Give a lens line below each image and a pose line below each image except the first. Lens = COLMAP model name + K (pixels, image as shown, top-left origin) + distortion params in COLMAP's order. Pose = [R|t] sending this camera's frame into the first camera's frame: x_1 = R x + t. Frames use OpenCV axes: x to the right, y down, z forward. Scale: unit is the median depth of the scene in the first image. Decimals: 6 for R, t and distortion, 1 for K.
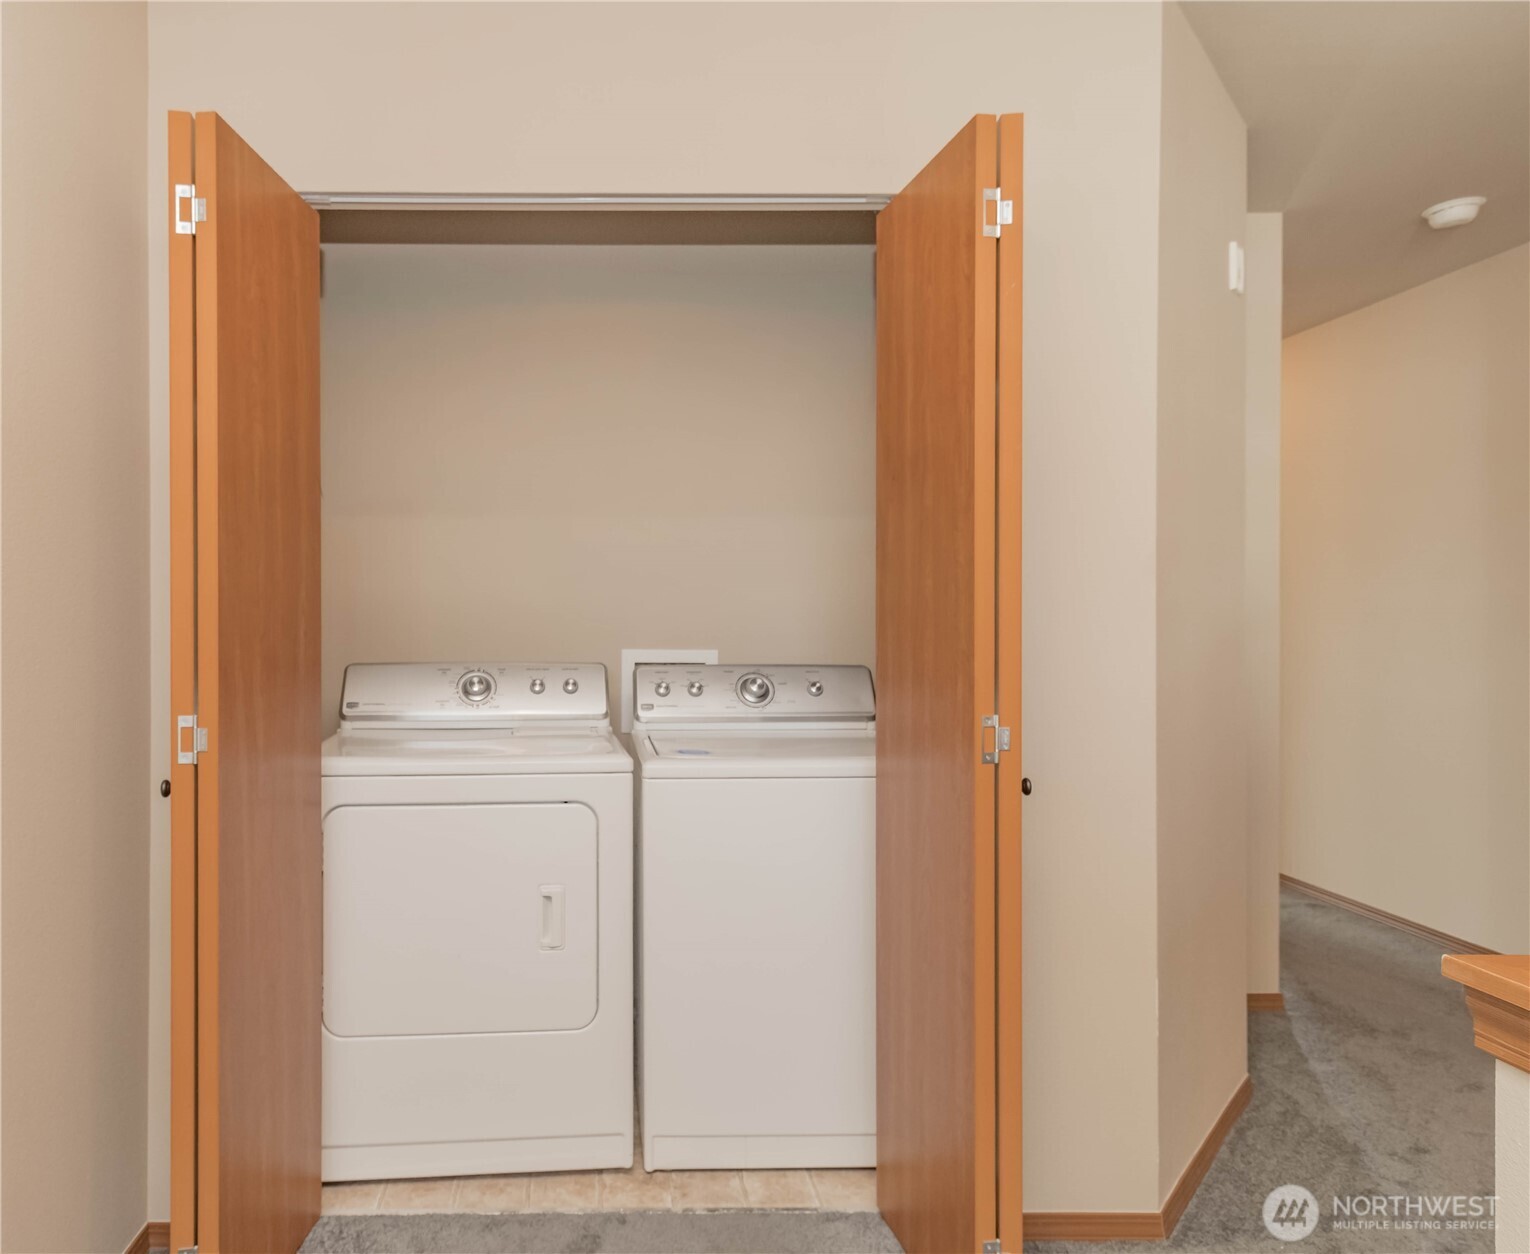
lens RADIAL K [[674.4, 0, 765.0], [0, 674.4, 627.0], [0, 0, 1]] dist [0.005931, 0.000996]
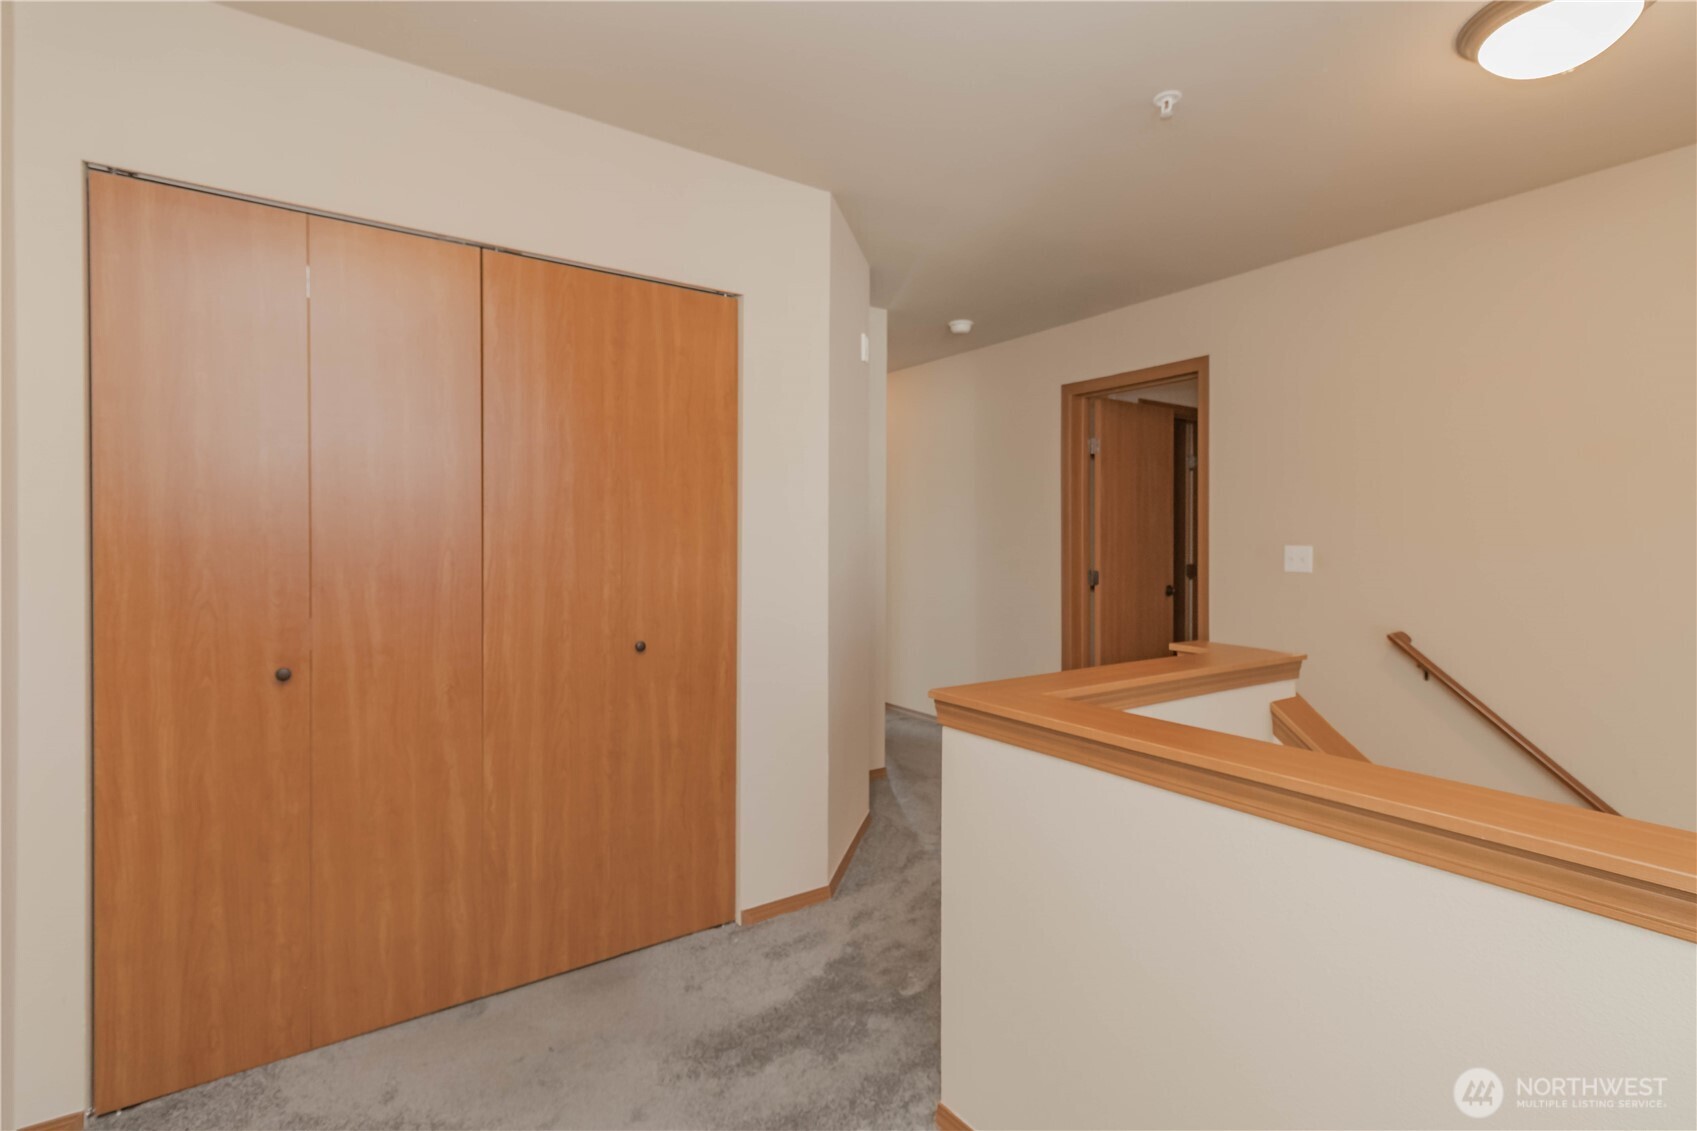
lens RADIAL K [[795.7, 0, 848.5], [0, 795.7, 565.5], [0, 0, 1]] dist [-0.004838, -0.000684]
pose [[0.831478, -0.027026, 0.554900, -0.441096], [-0.000337, 0.998791, 0.049150, -0.069370], [-0.555558, -0.041055, 0.830464, -0.628957]]
